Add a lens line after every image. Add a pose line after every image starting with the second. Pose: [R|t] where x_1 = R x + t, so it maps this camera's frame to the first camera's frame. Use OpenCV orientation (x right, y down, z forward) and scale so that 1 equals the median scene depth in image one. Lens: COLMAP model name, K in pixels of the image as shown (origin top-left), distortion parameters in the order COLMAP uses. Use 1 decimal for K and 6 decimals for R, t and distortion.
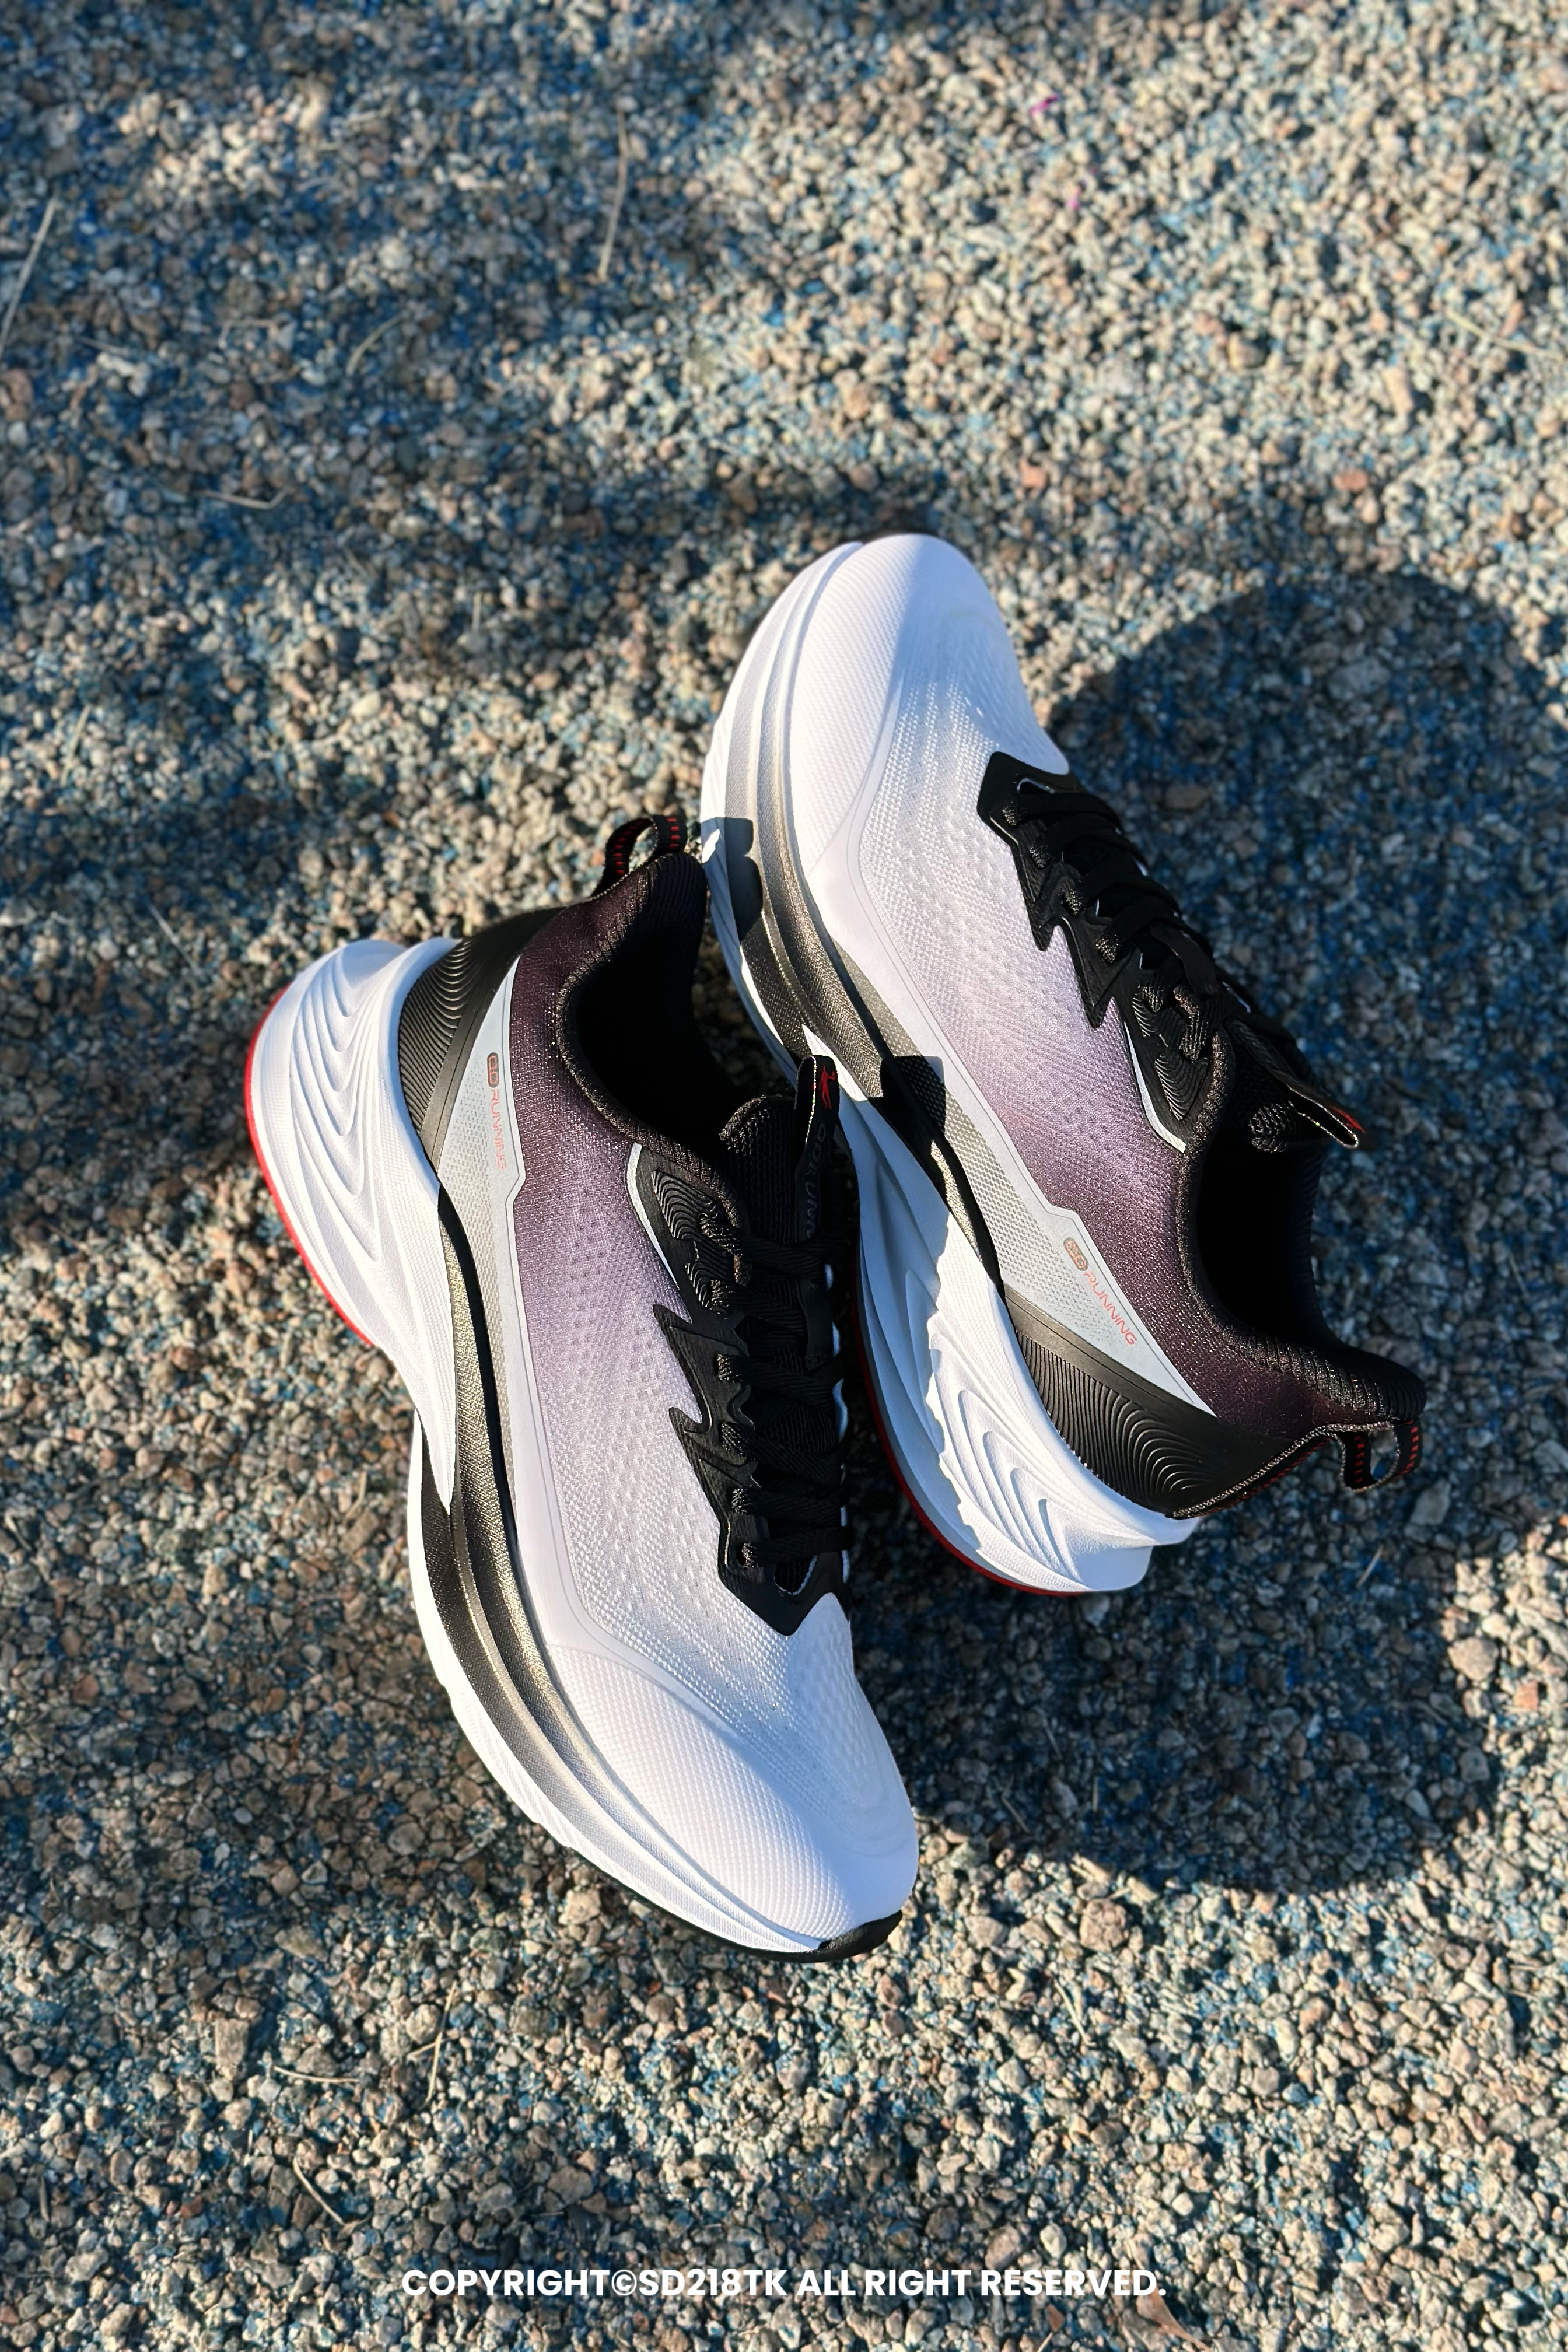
lens RADIAL K [[3374.3, 0, 784.0], [0, 3374.3, 1176.0], [0, 0, 1]] dist [0.173806, -0.355792]
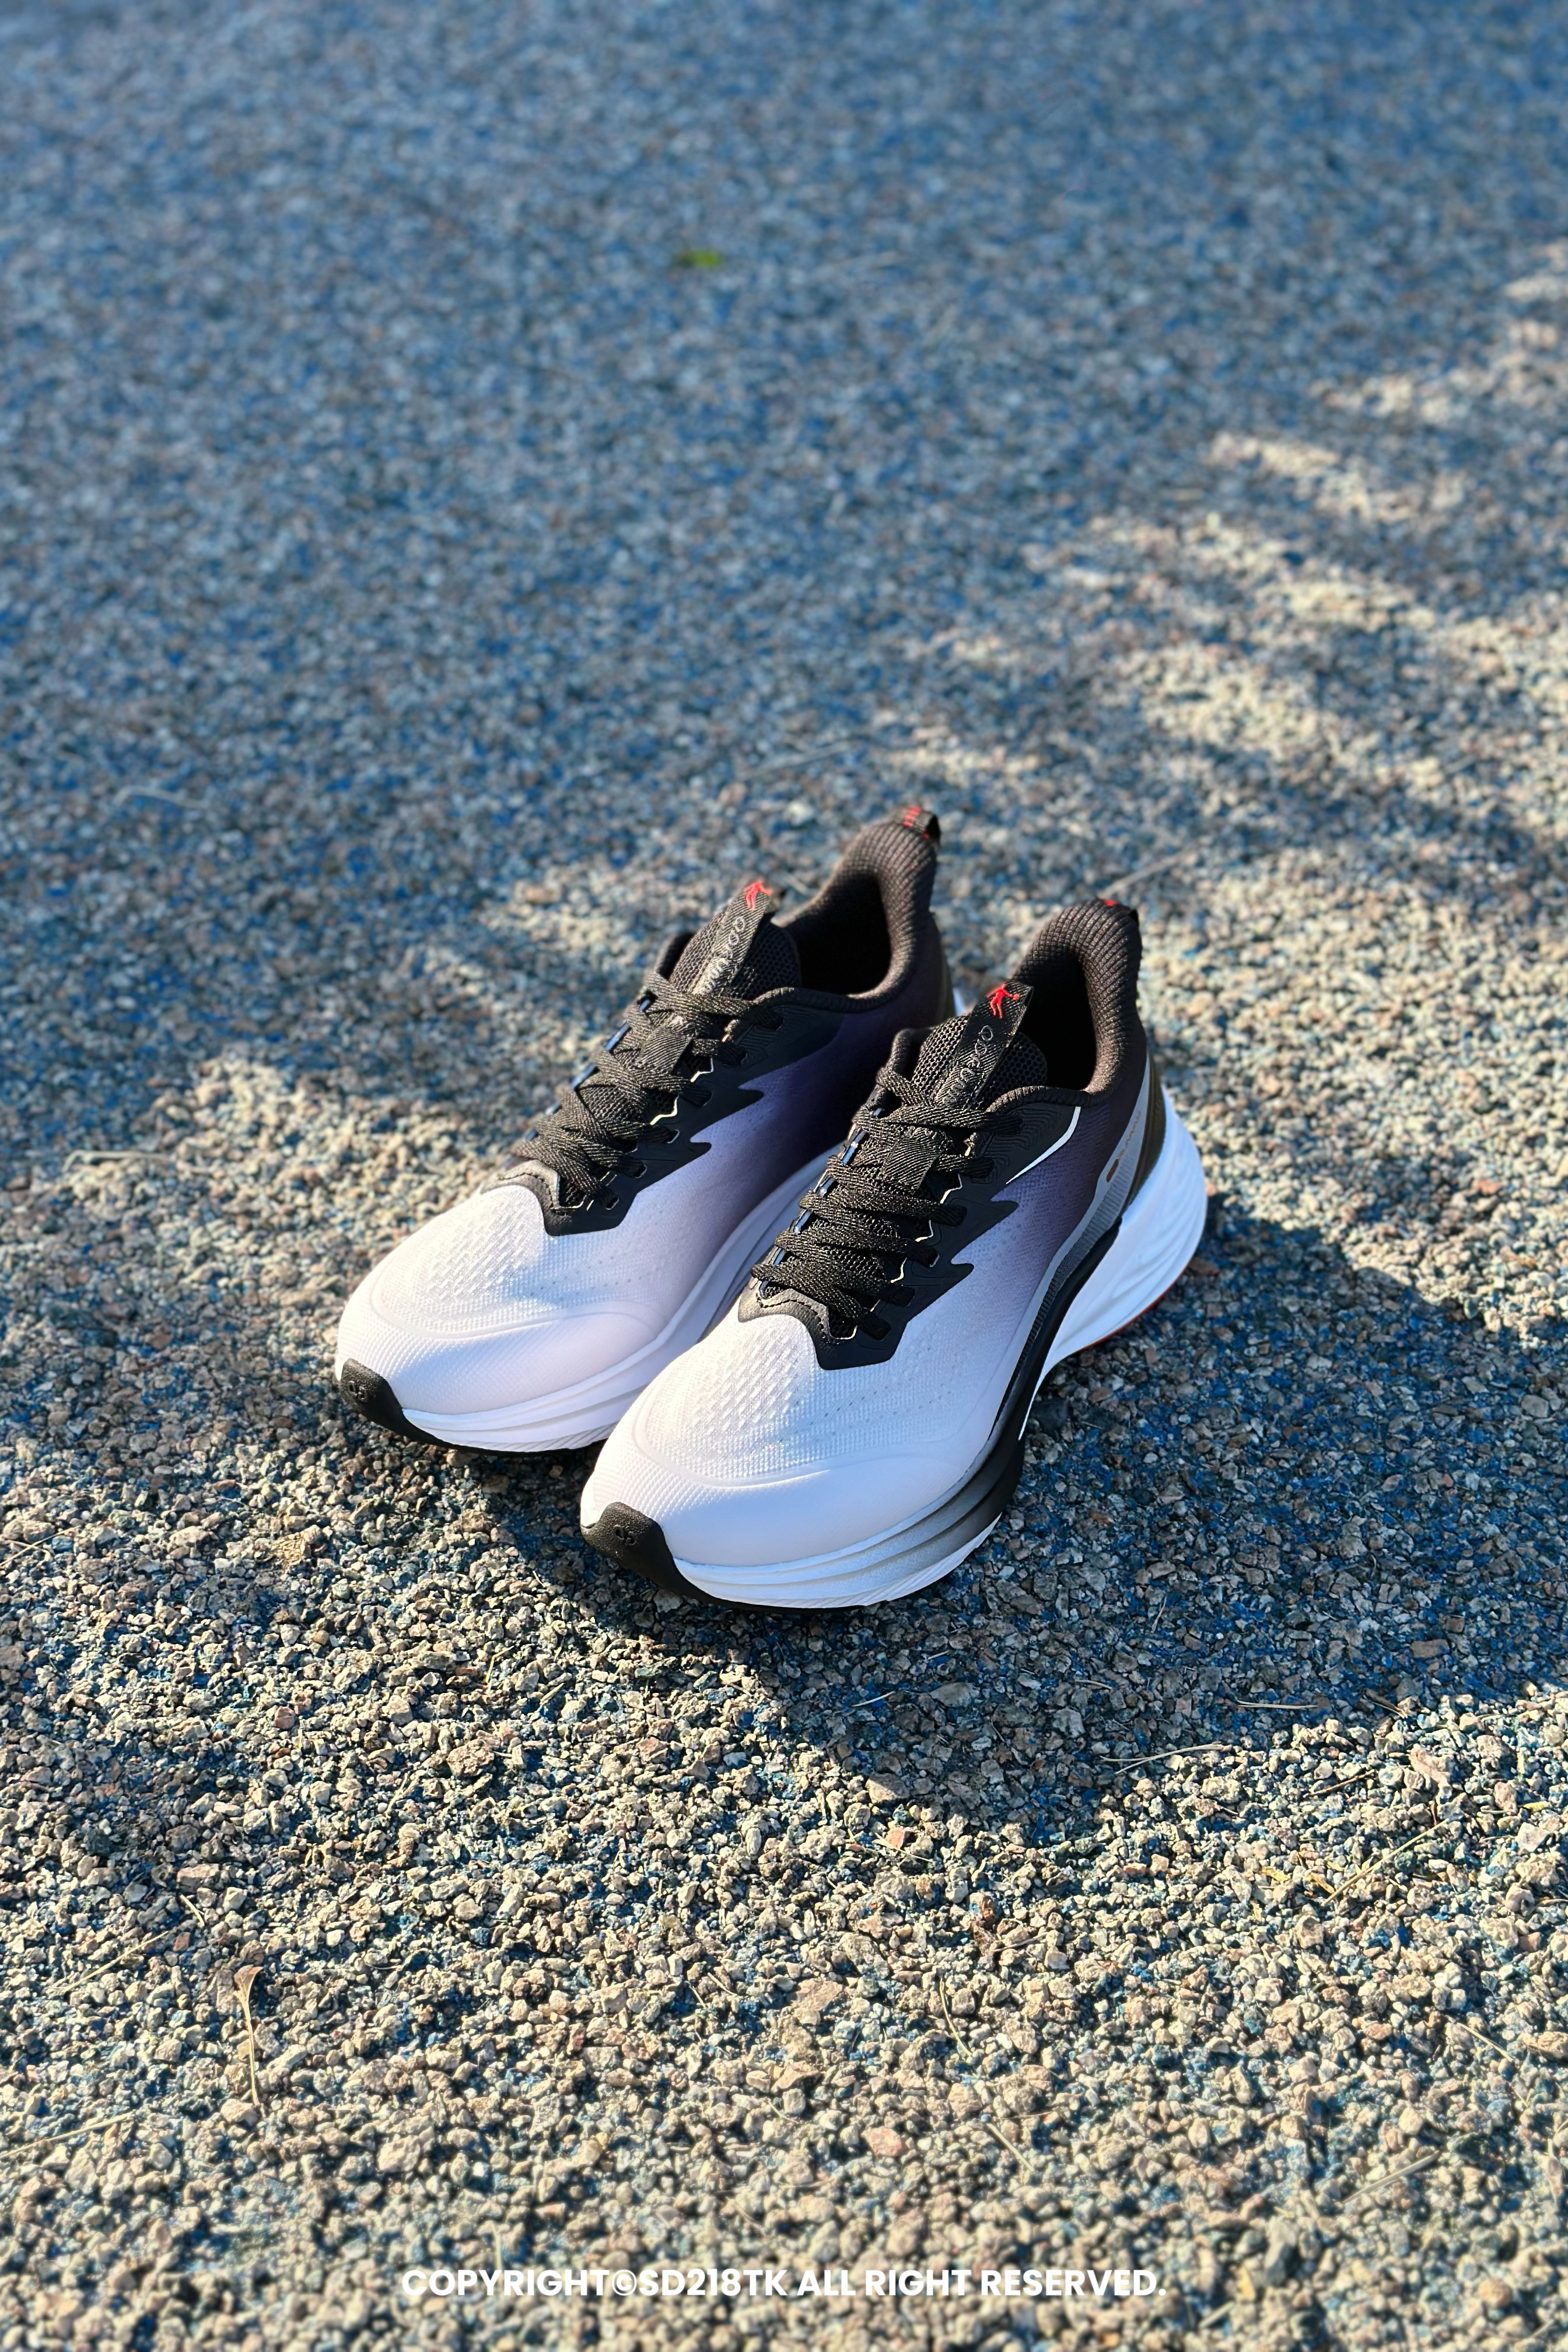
lens RADIAL K [[3374.3, 0, 784.0], [0, 3374.3, 1176.0], [0, 0, 1]] dist [0.173806, -0.355792]
pose [[0.725973, 0.369877, -0.579787, 0.751047], [-0.650989, 0.641436, -0.405922, 0.487593], [0.221755, 0.672124, 0.706452, 0.105485]]
